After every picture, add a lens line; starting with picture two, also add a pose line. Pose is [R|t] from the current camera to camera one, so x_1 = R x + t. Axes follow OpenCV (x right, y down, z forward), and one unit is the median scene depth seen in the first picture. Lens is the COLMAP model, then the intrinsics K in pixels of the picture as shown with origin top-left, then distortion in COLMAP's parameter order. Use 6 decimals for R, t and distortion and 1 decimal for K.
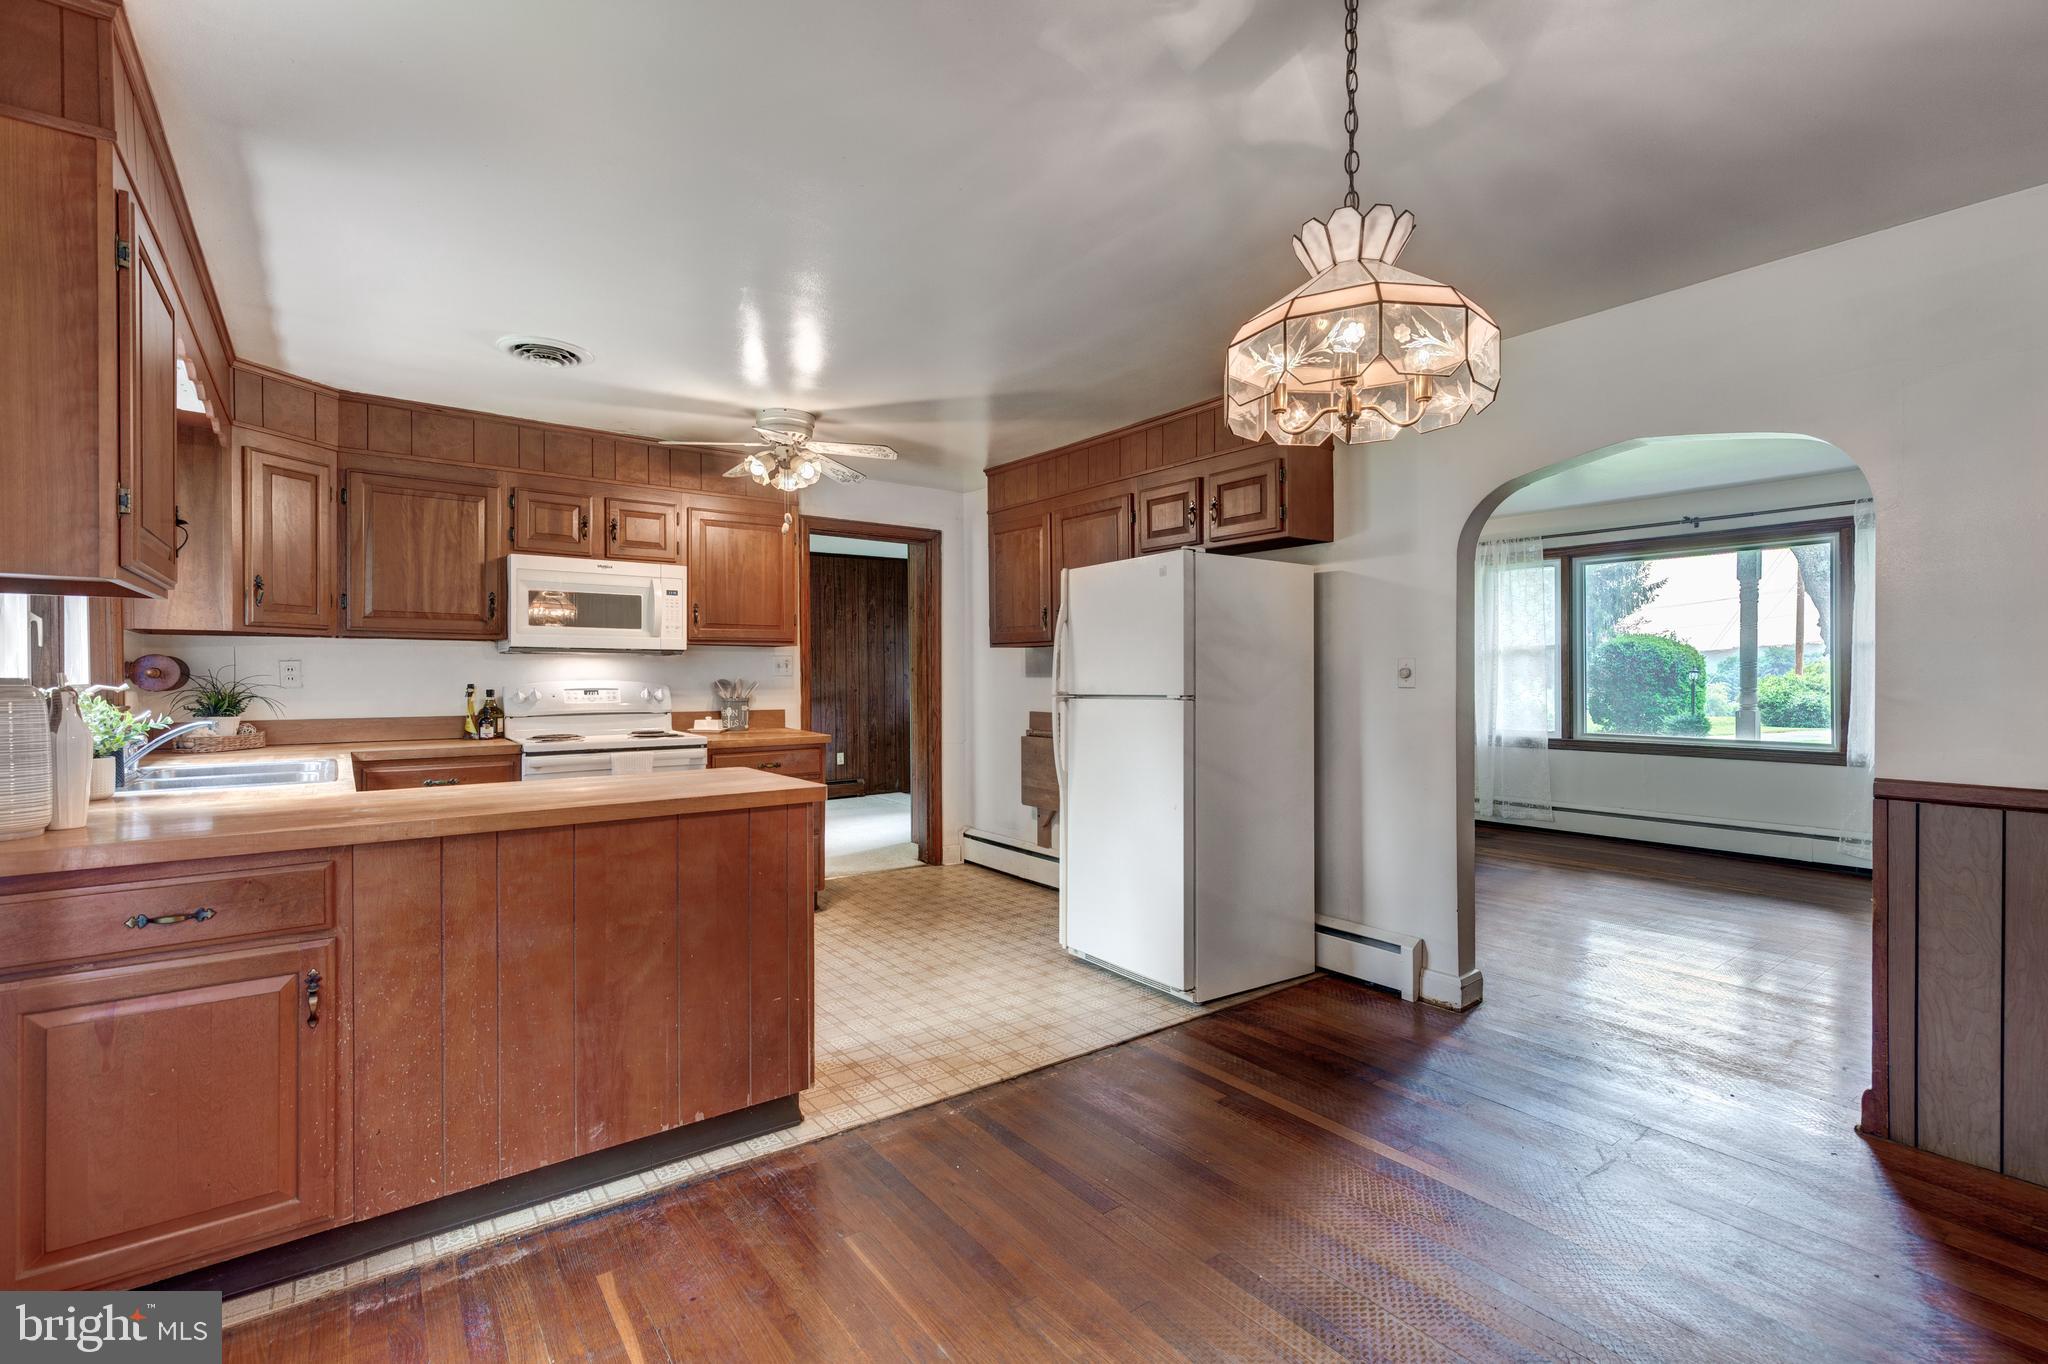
lens RADIAL K [[941.7, 0, 1034.8], [0, 941.7, 668.5], [0, 0, 1]] dist [0.012905, -0.003038]
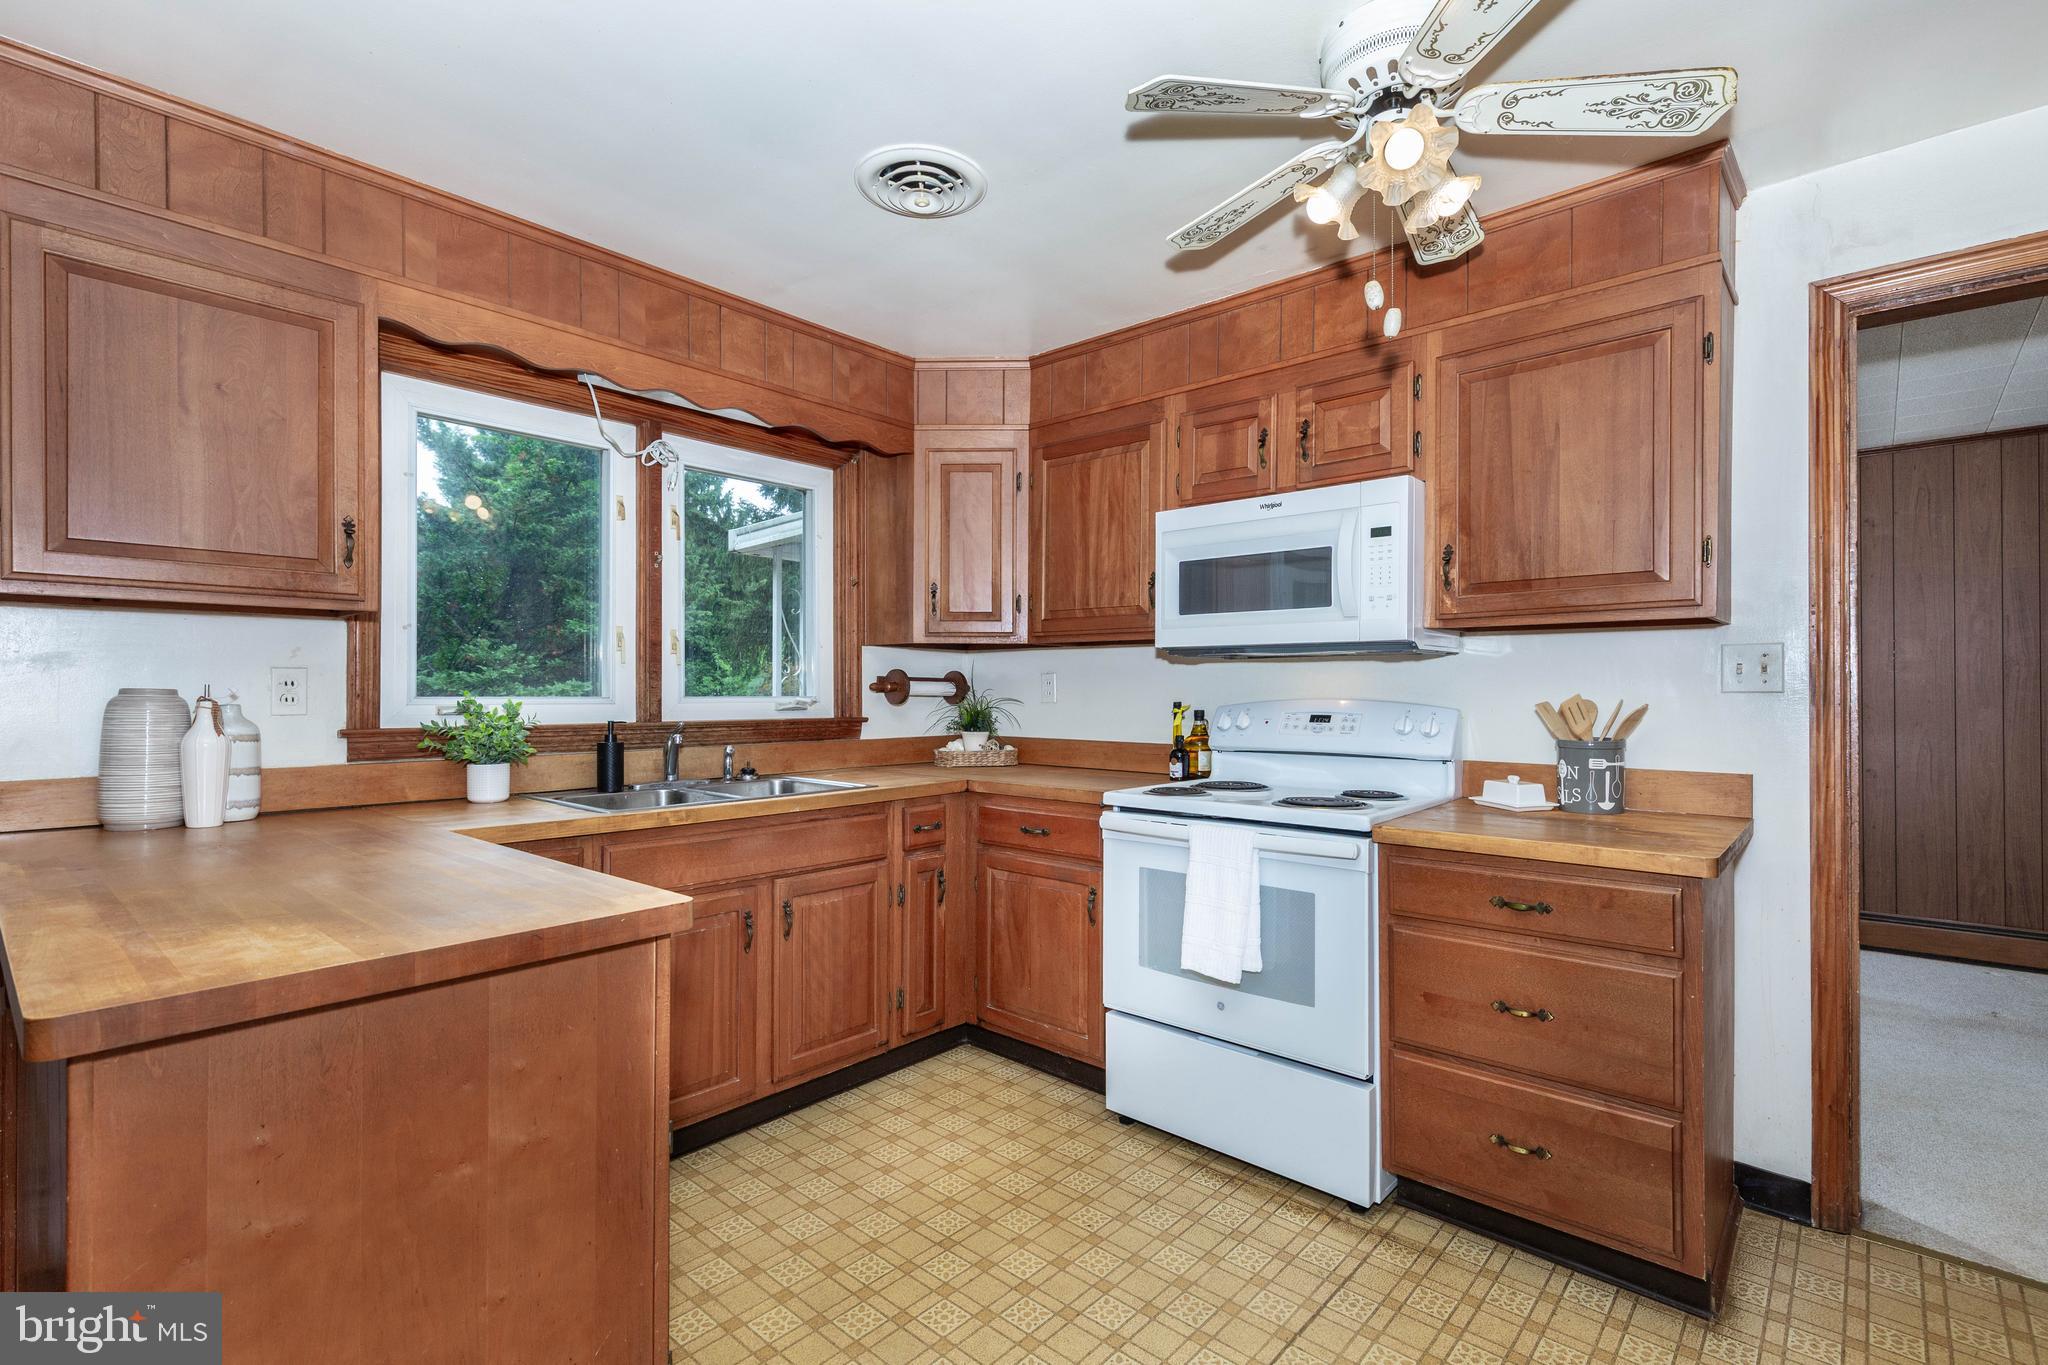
lens RADIAL K [[941.7, 0, 1021.0], [0, 941.7, 688.6], [0, 0, 1]] dist [0.012905, -0.003038]
pose [[0.184736, -0.002249, -0.982786, 0.110140], [-0.000918, 0.999997, -0.002461, 0.009334], [0.982788, 0.001357, 0.184733, 0.834039]]
